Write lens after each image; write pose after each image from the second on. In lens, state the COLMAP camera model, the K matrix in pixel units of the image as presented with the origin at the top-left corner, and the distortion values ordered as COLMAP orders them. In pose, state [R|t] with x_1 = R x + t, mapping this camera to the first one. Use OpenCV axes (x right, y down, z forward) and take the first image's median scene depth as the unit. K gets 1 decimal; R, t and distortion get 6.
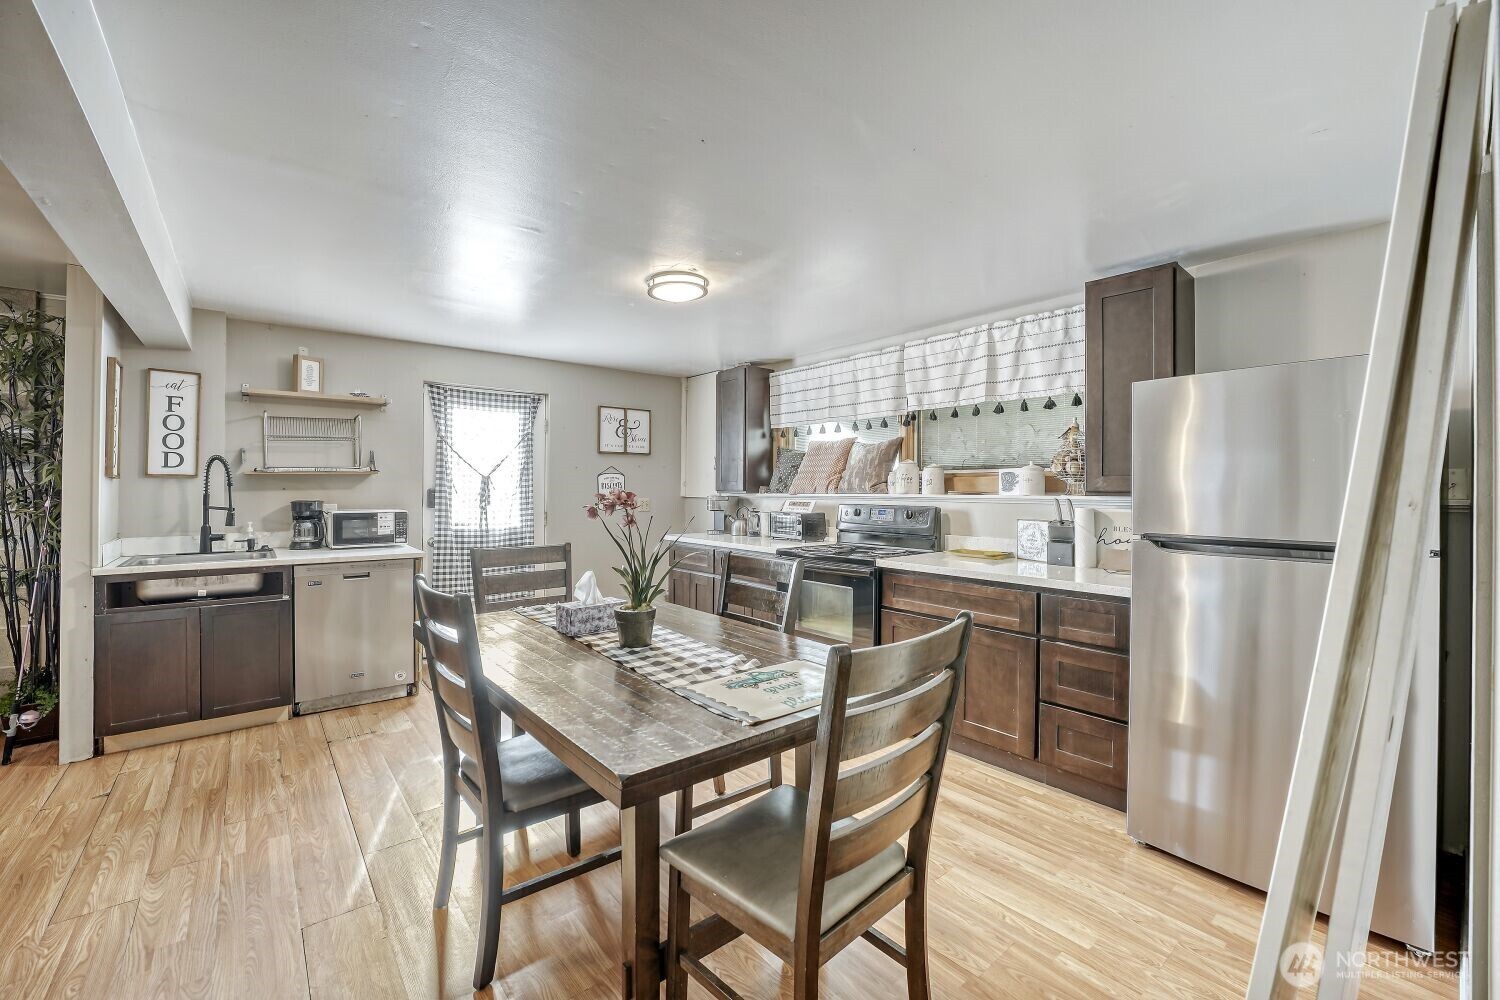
lens RADIAL K [[615.6, 0, 741.0], [0, 615.6, 487.0], [0, 0, 1]] dist [-0.022994, 0.000132]
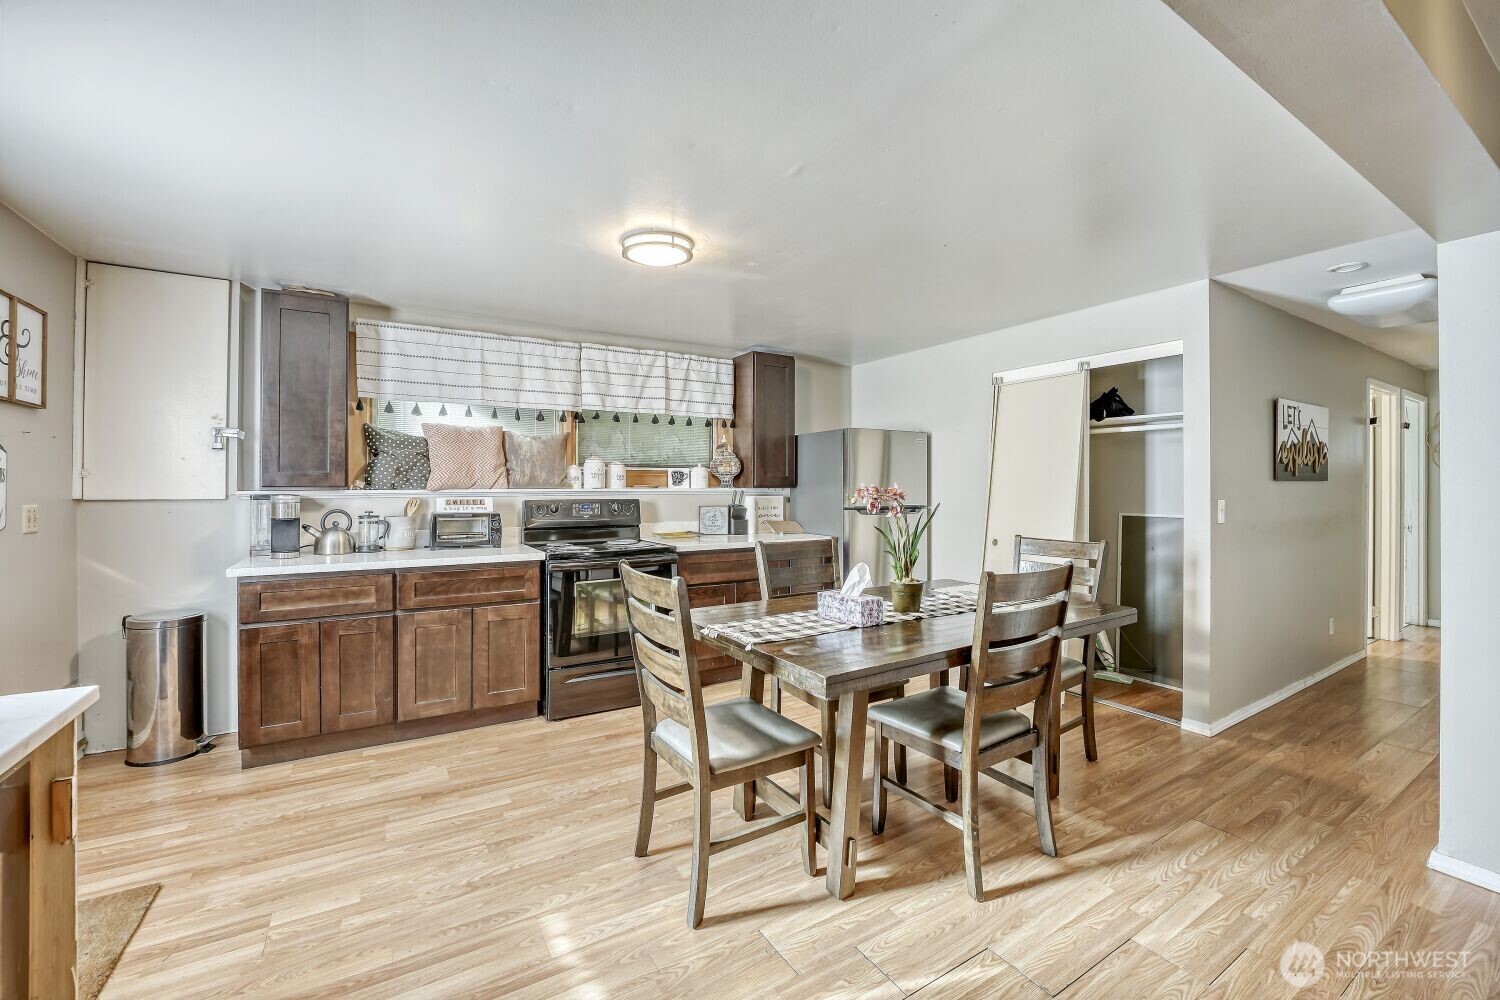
lens RADIAL K [[615.6, 0, 751.7], [0, 615.6, 490.3], [0, 0, 1]] dist [-0.022994, 0.000132]
pose [[0.123448, -0.006809, 0.992328, -0.791577], [0.000839, 0.999977, 0.006757, 0.008272], [-0.992351, -0.000001, 0.123451, 0.642524]]
